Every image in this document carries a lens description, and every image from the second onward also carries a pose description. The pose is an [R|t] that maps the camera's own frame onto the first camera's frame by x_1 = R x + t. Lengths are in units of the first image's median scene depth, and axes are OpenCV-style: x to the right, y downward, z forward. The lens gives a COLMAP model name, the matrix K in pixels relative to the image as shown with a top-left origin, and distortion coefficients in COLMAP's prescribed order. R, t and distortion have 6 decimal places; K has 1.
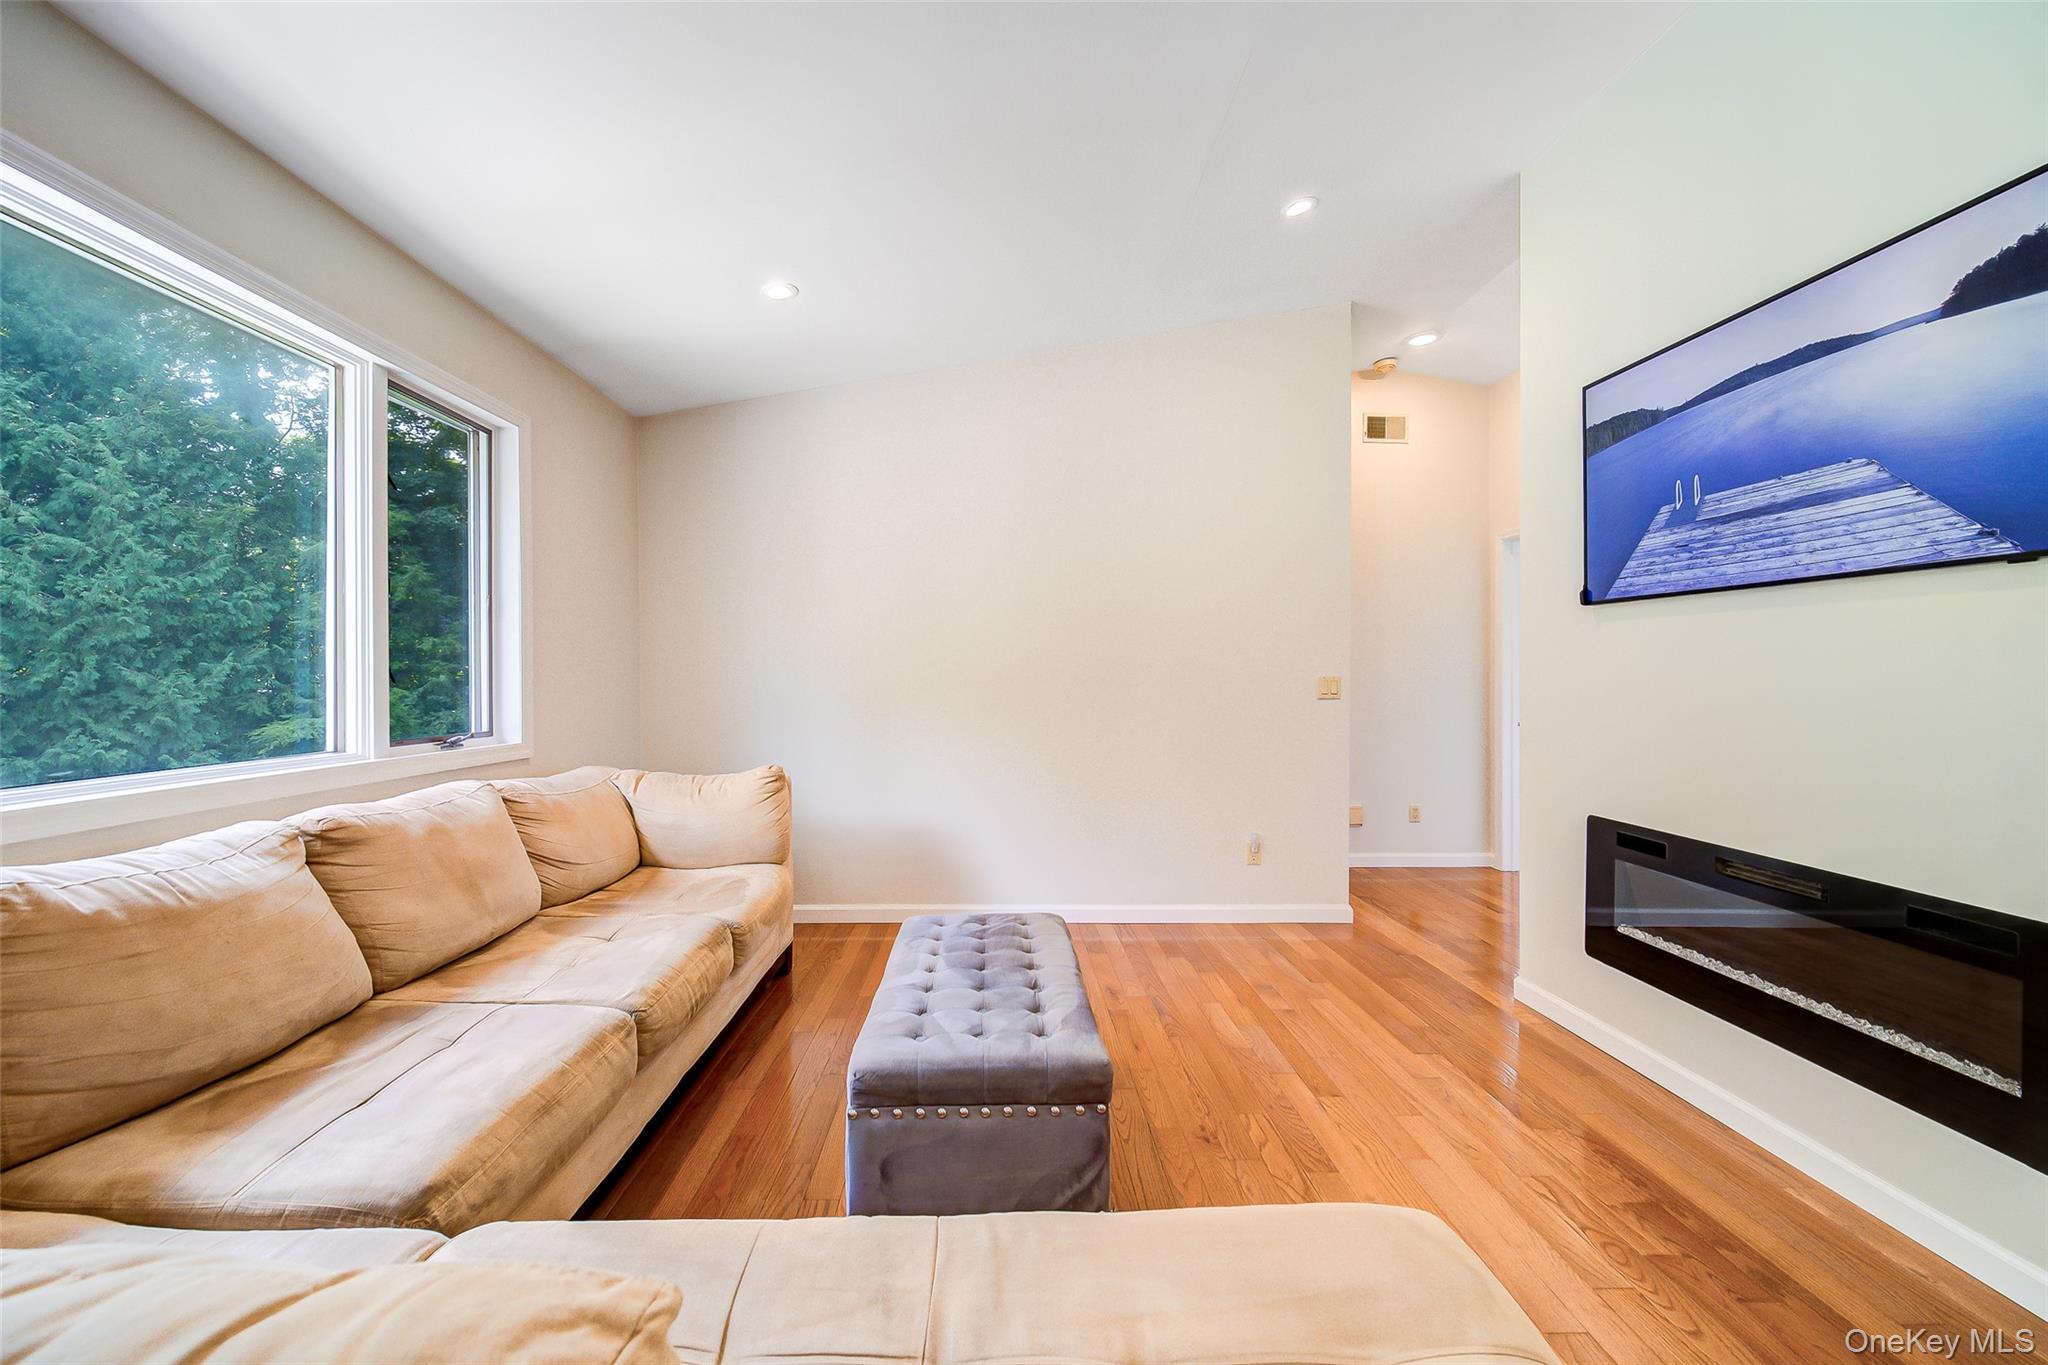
lens RADIAL K [[820.3, 0, 992.9], [0, 820.3, 682.4], [0, 0, 1]] dist [-0.003062, -0.000191]
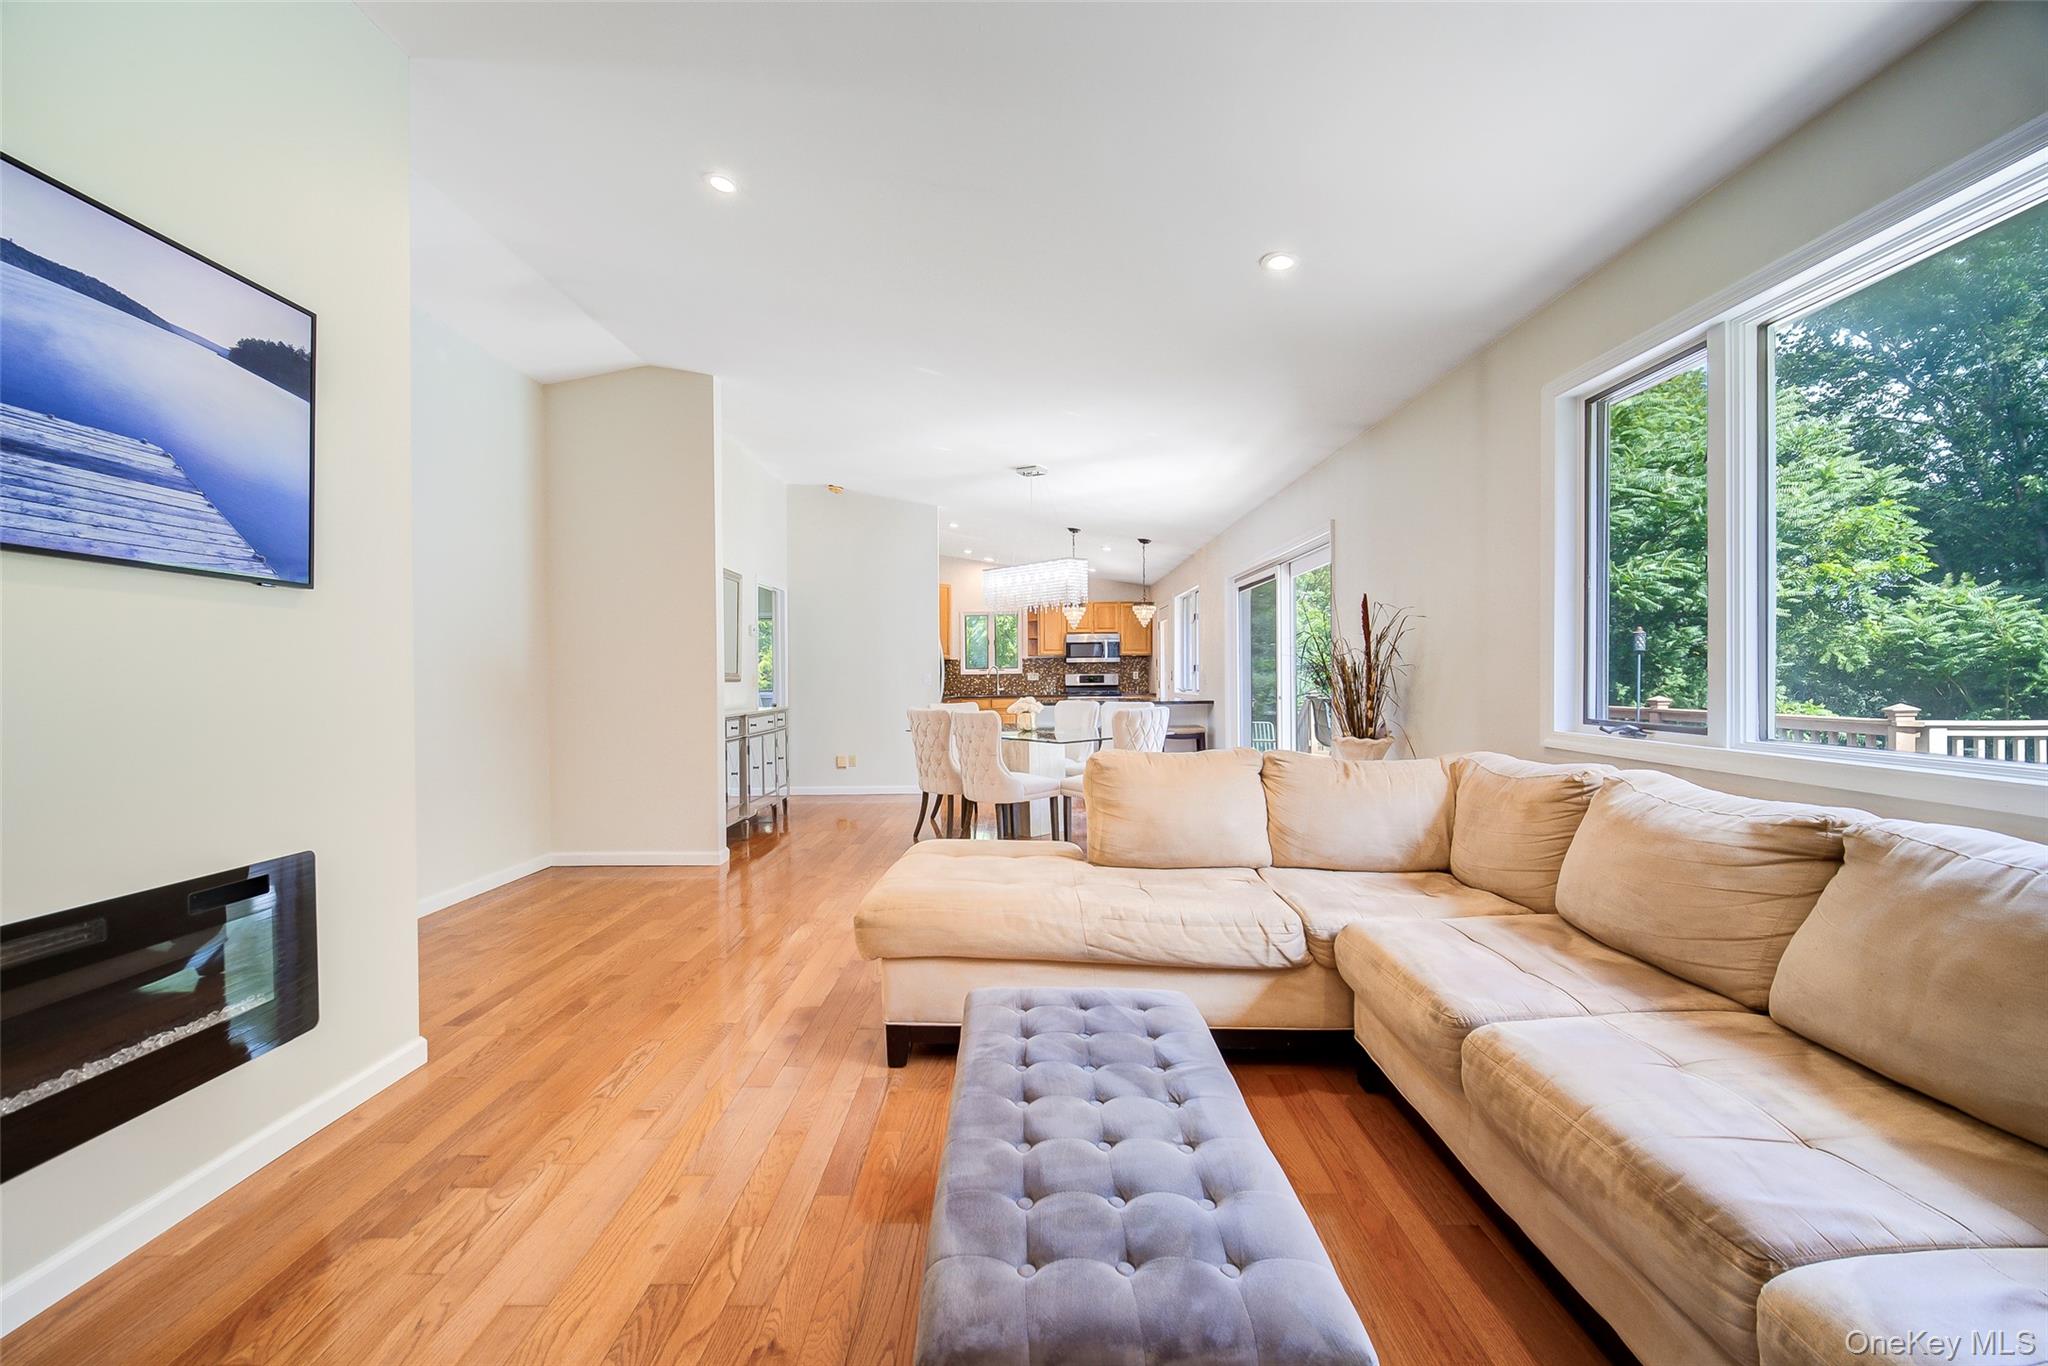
lens RADIAL K [[820.3, 0, 1005.6], [0, 820.3, 679.2], [0, 0, 1]] dist [-0.003062, -0.000191]
pose [[-0.999738, 0.009855, 0.020661, 0.037944], [0.010112, 0.999873, 0.012357, -0.002559], [-0.020536, 0.012562, -0.999710, 1.311599]]
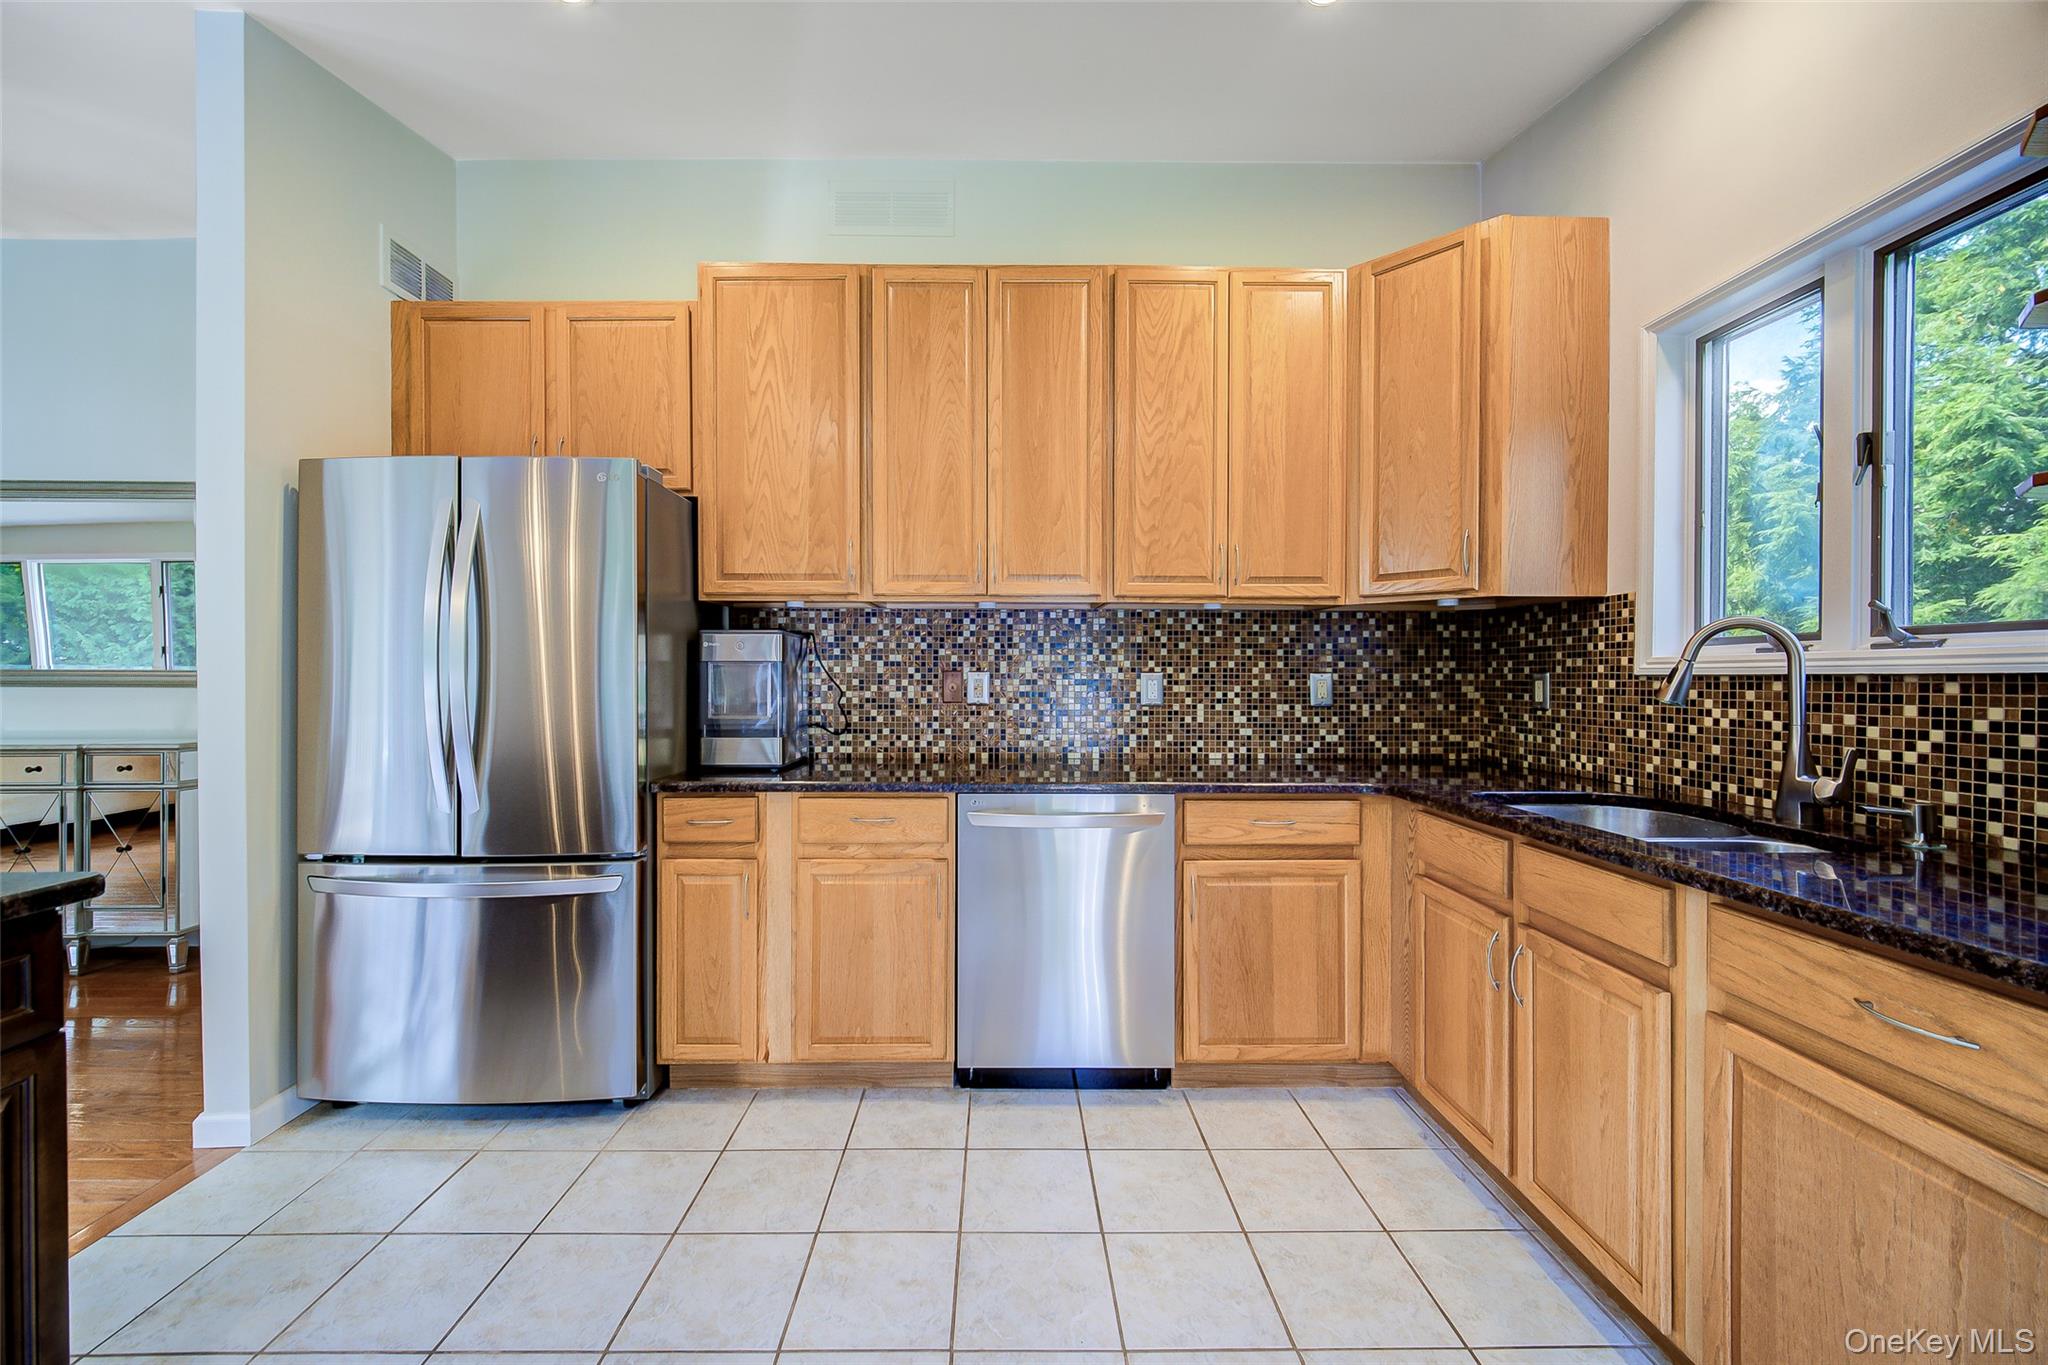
lens RADIAL K [[820.3, 0, 974.6], [0, 820.3, 674.2], [0, 0, 1]] dist [-0.003062, -0.000191]
pose [[-0.006665, -0.003576, 0.999971, -0.445526], [0.009607, 0.999947, 0.003640, 0.016406], [-0.999932, 0.009631, -0.006631, -2.536841]]
